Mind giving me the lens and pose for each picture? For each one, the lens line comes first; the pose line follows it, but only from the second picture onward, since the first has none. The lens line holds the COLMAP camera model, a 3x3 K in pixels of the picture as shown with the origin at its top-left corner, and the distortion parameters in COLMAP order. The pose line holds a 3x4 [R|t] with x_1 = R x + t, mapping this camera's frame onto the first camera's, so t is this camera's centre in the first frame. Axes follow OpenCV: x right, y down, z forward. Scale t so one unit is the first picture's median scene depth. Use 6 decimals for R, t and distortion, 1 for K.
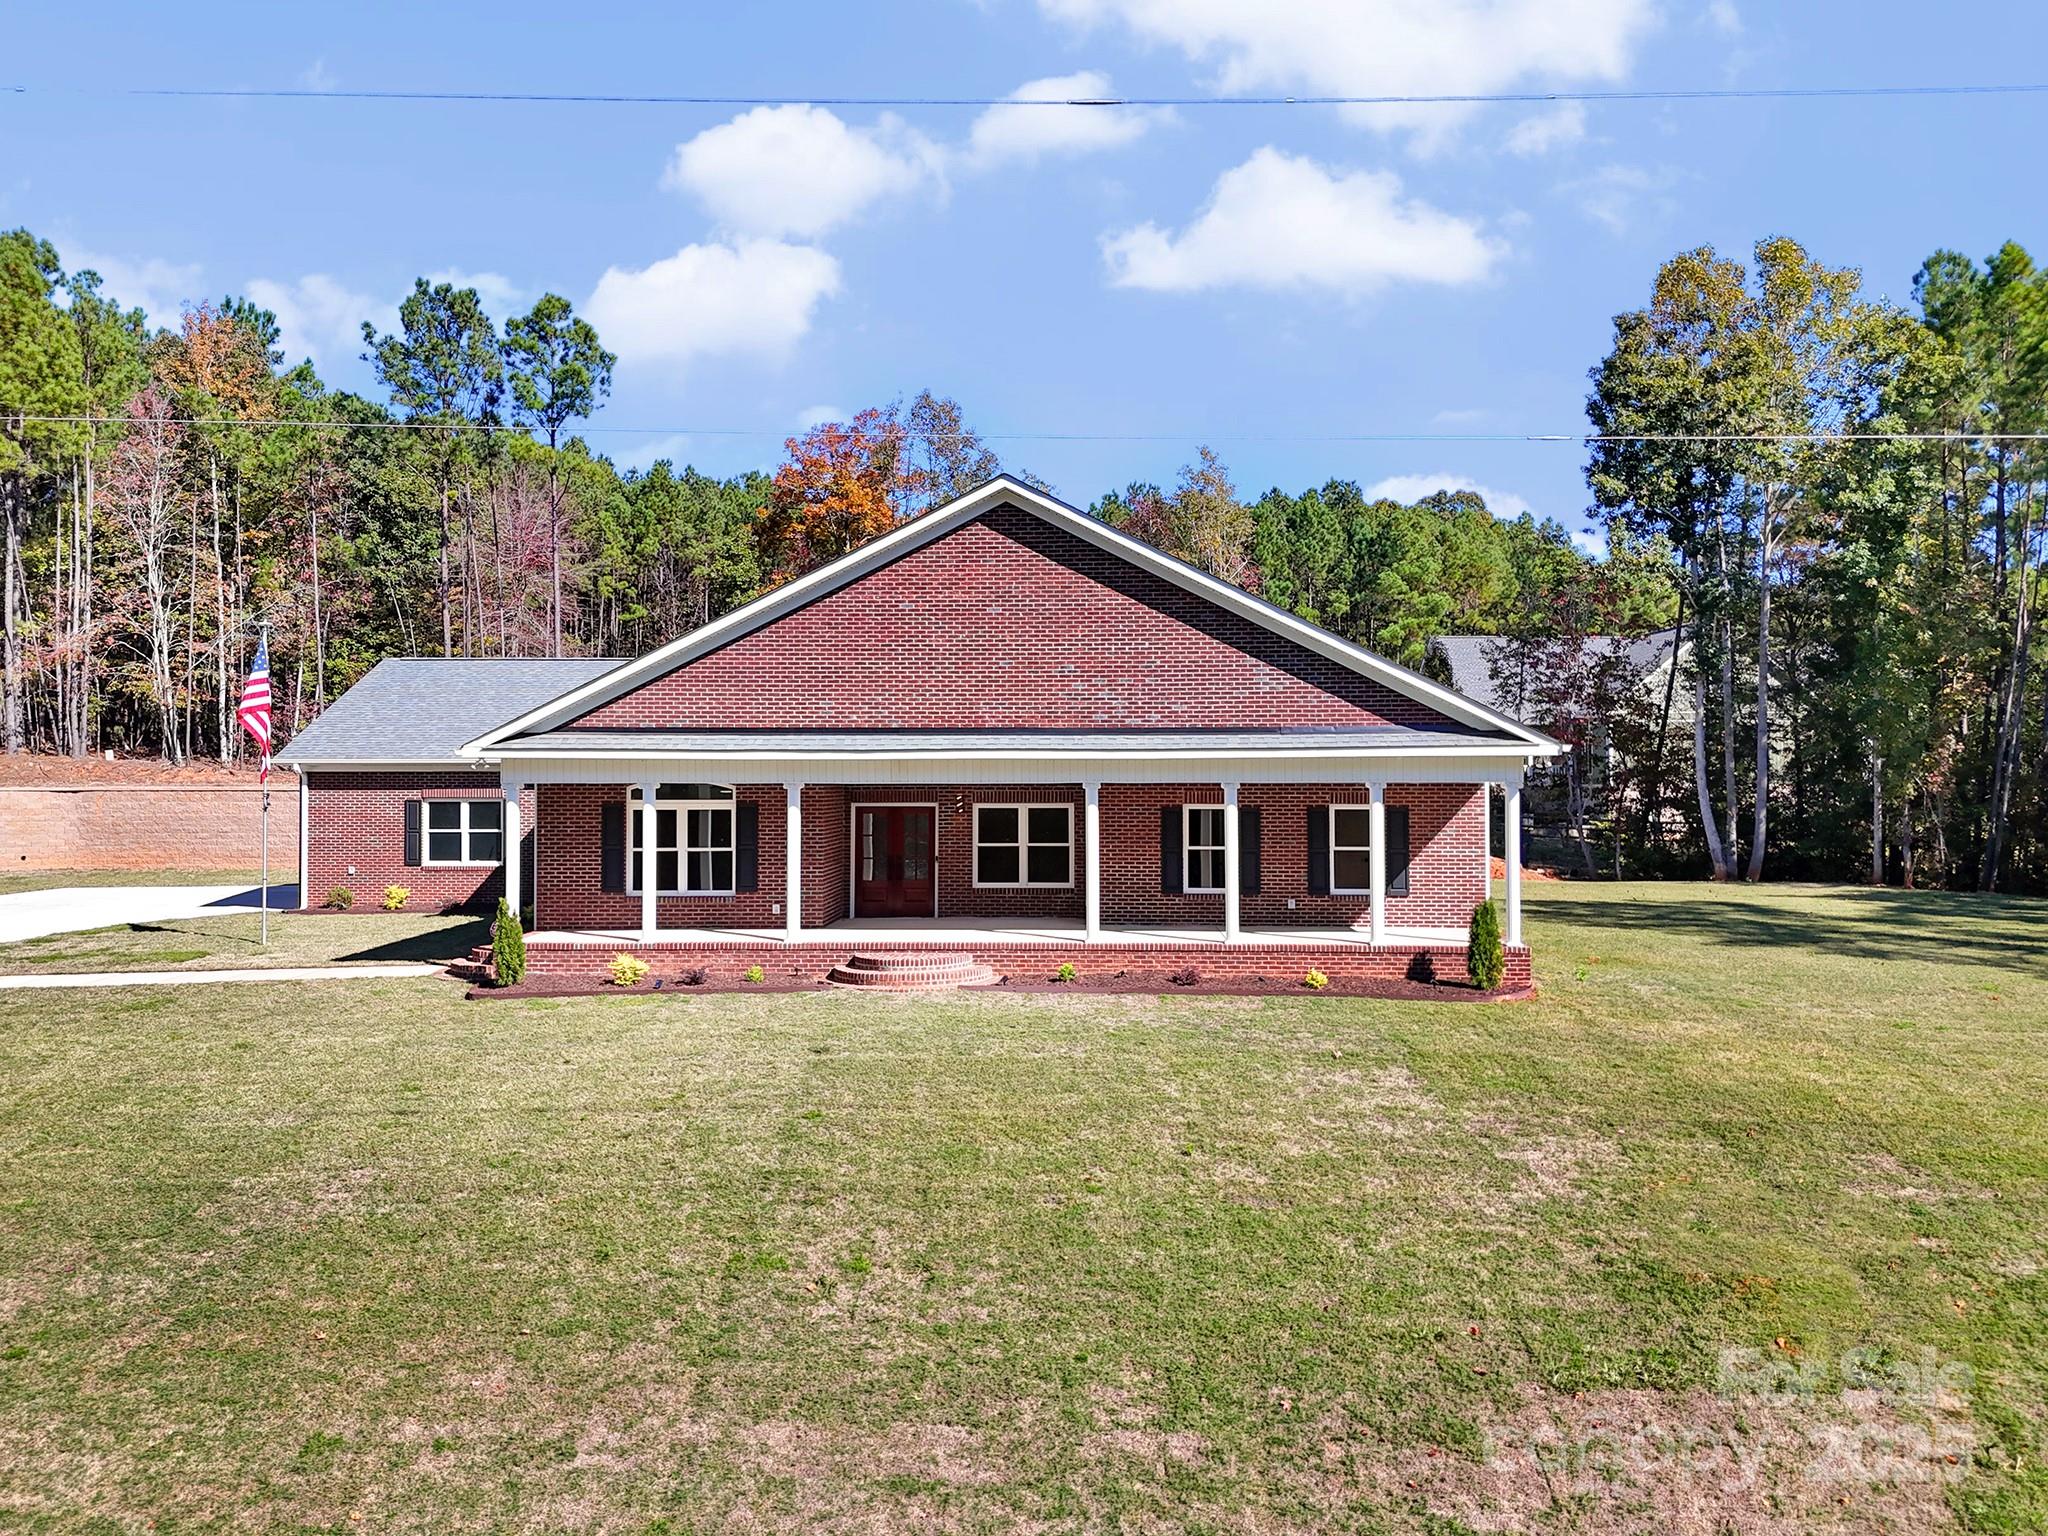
lens RADIAL K [[1534.7, 0, 1022.6], [0, 1534.7, 771.6], [0, 0, 1]] dist [0.018684, -0.001518]
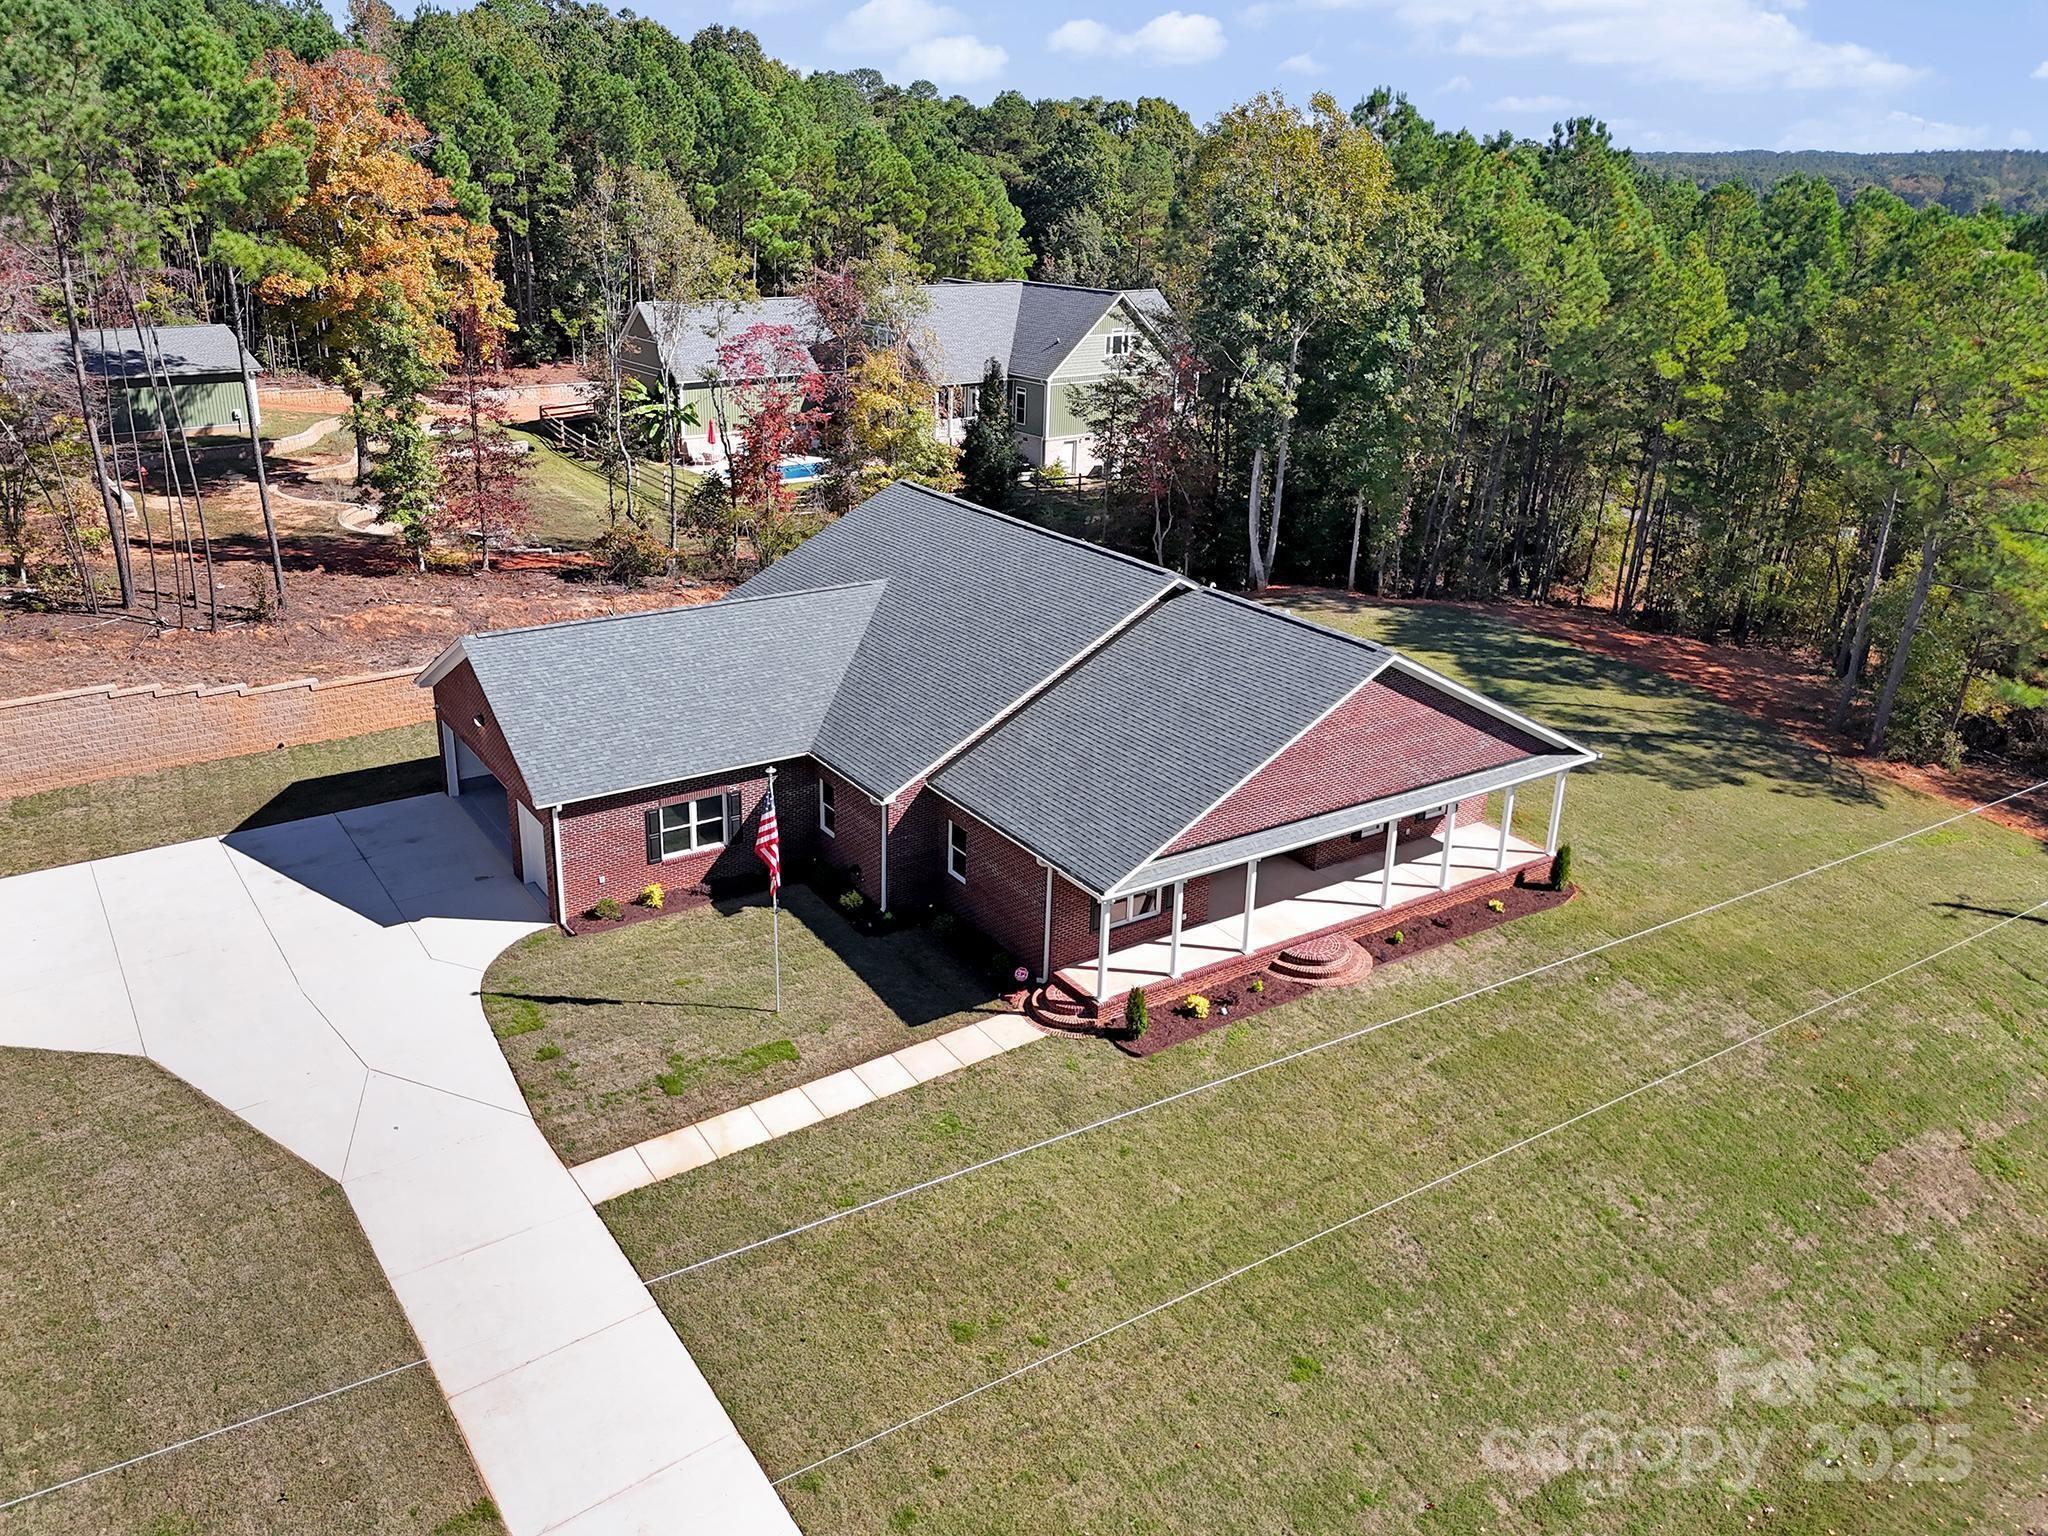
lens RADIAL K [[1534.7, 0, 1014.3], [0, 1534.7, 751.4], [0, 0, 1]] dist [0.018684, -0.001518]
pose [[0.803848, -0.193131, 0.562609, -0.798376], [-0.033205, 0.929780, 0.366616, -0.432599], [-0.593907, -0.313385, 0.740988, 0.043120]]
